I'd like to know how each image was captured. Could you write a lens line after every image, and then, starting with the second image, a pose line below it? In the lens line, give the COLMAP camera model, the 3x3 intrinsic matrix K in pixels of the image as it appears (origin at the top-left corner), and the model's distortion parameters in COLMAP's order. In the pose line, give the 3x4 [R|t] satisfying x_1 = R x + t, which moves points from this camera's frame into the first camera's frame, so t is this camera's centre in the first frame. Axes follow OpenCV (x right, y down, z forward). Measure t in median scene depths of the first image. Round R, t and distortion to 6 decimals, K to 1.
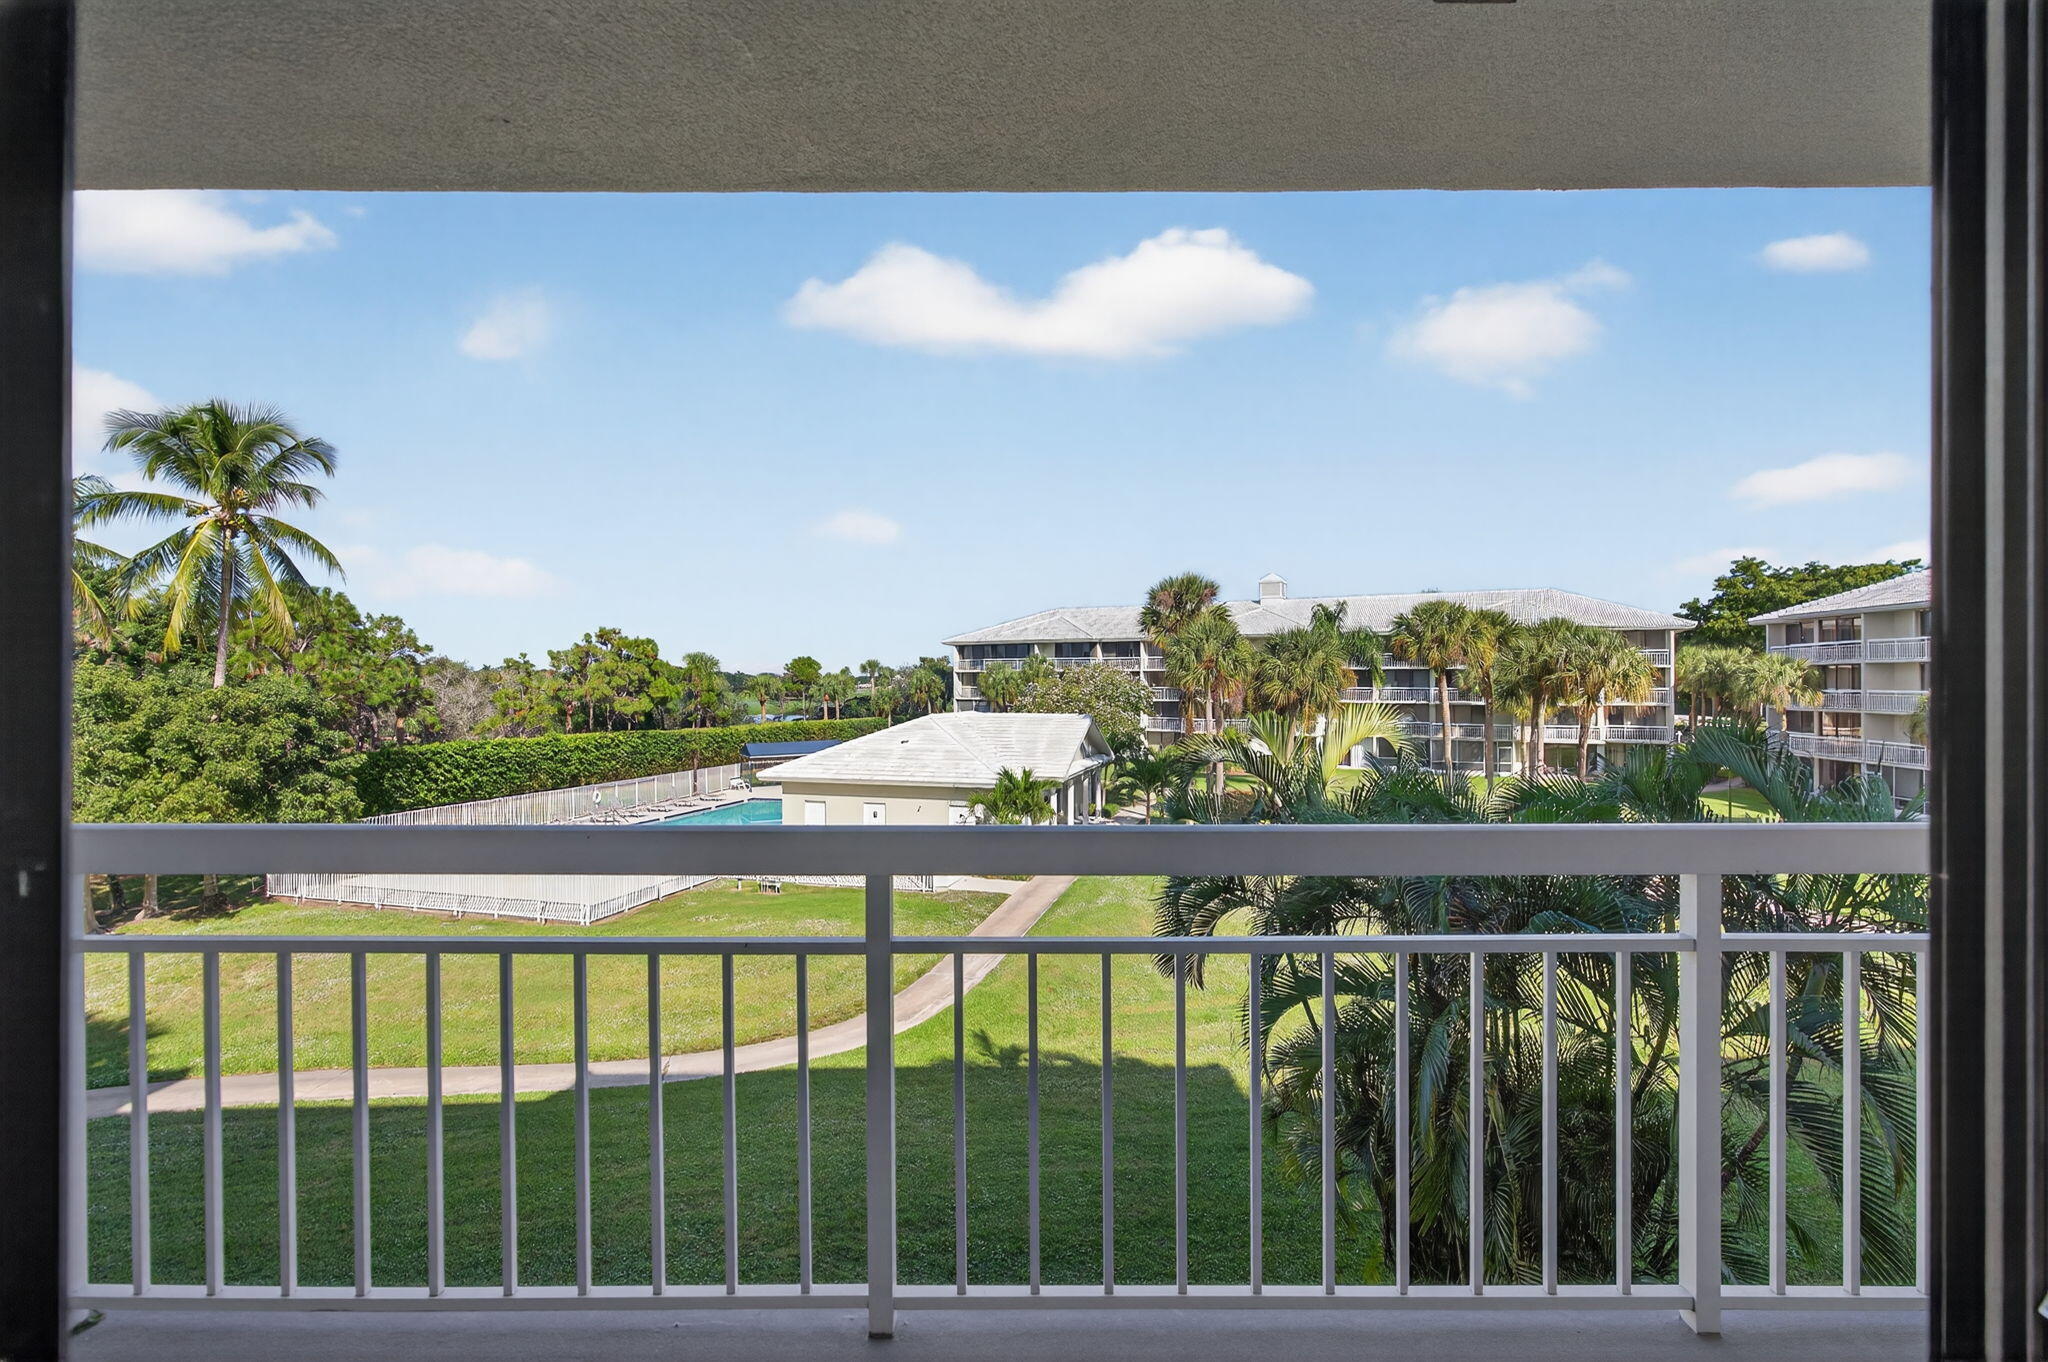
lens RADIAL K [[901.0, 0, 1030.1], [0, 901.0, 680.8], [0, 0, 1]] dist [0.000527, 0.000783]
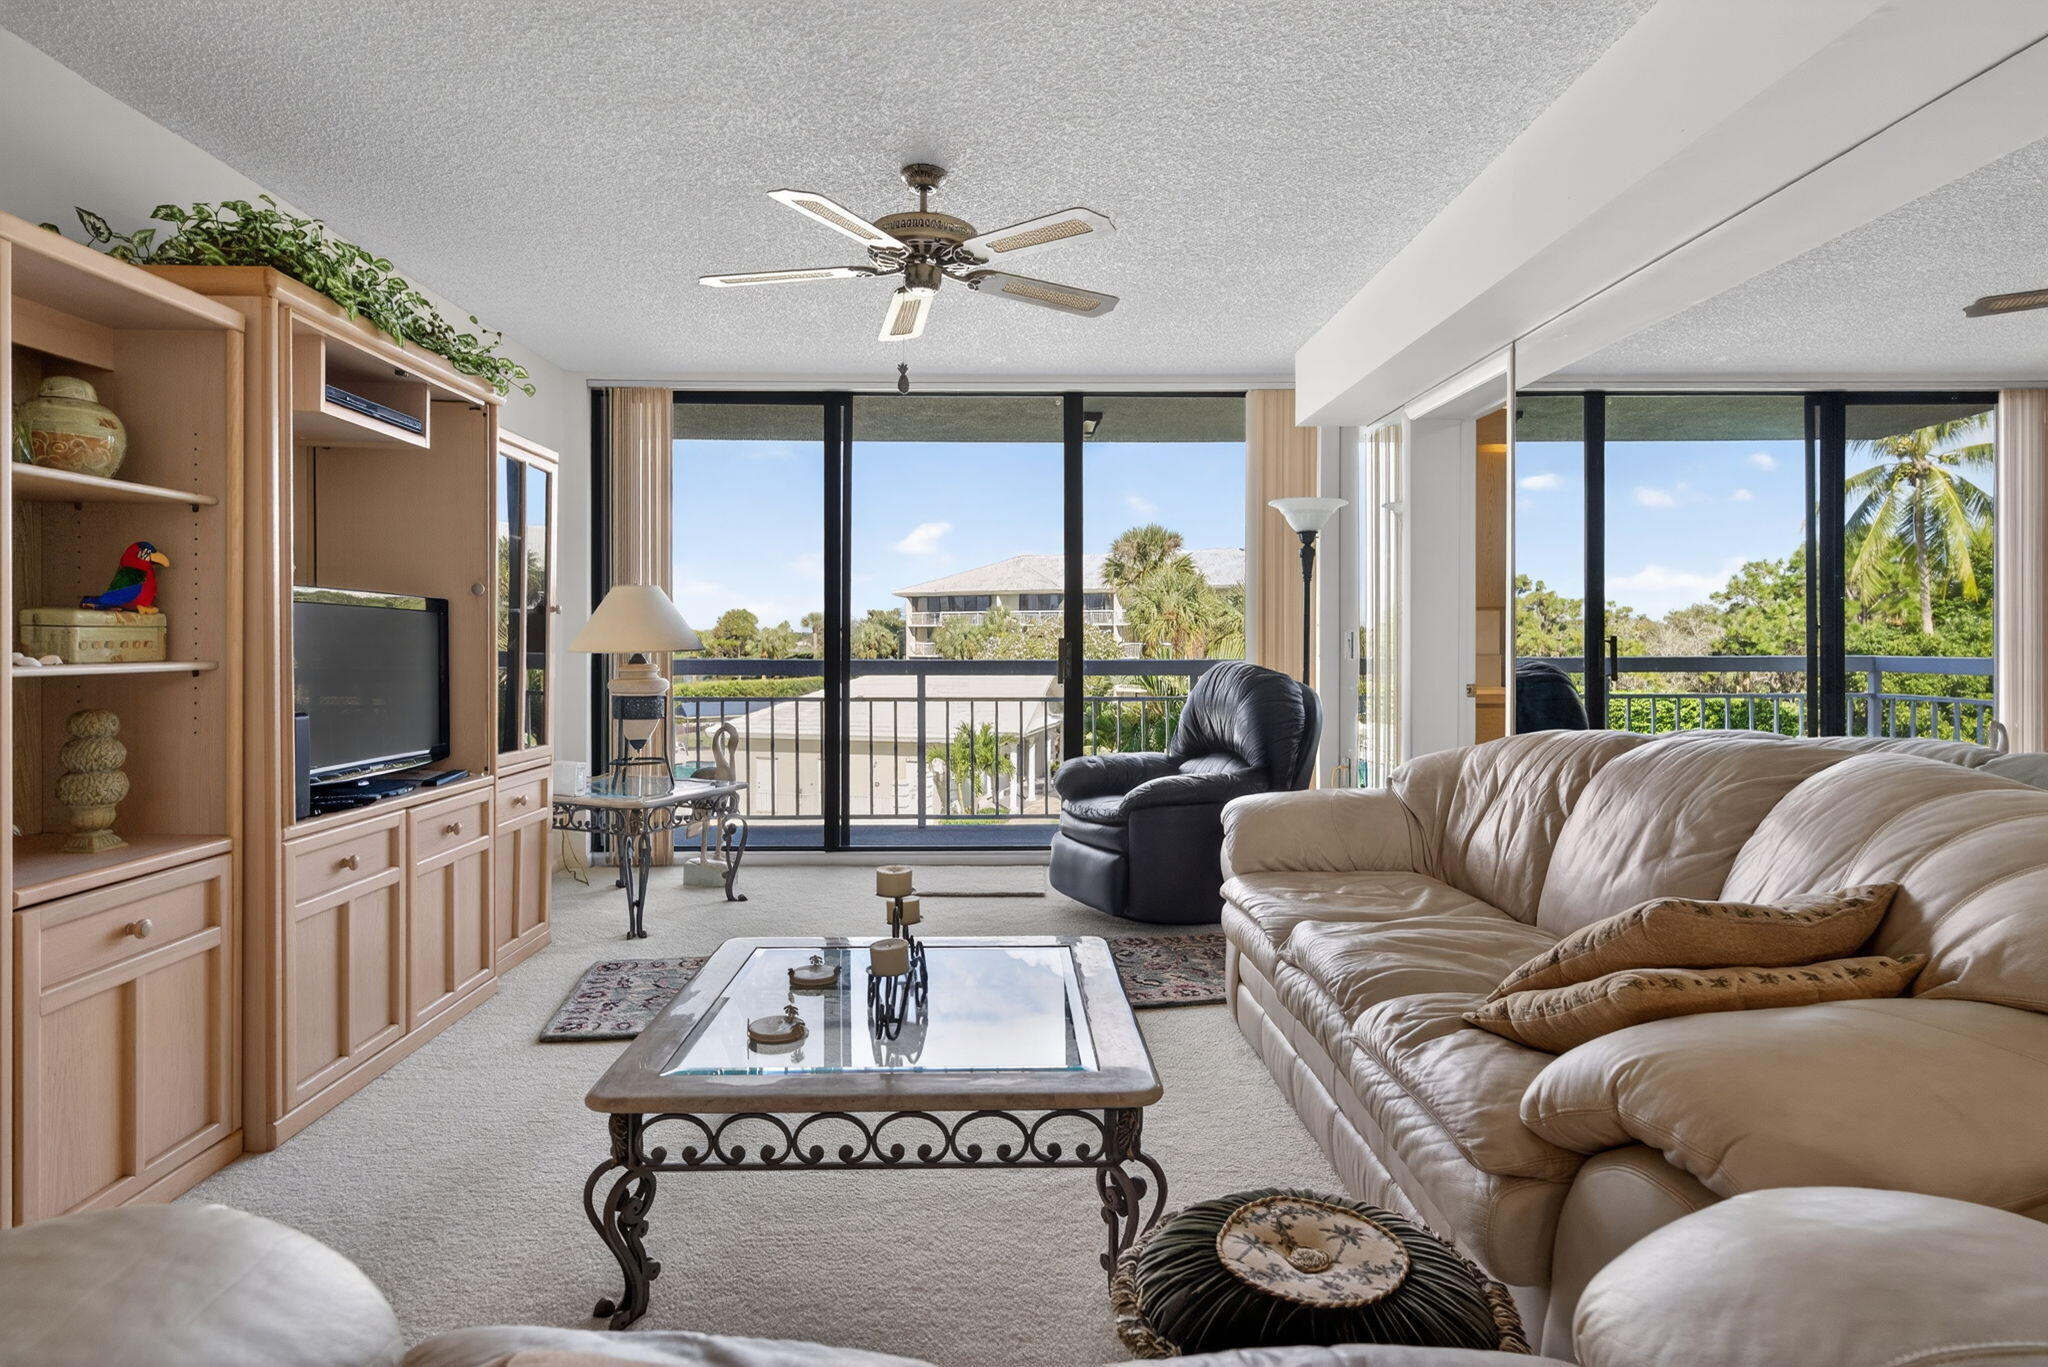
lens RADIAL K [[1054.7, 0, 1018.5], [0, 1054.7, 639.5], [0, 0, 1]] dist [0.000351, 0.000295]
pose [[0.999714, 0.000941, 0.023876, 0.003388], [-0.000969, 0.999999, 0.001138, 0.004294], [-0.023875, -0.001161, 0.999714, -0.119183]]
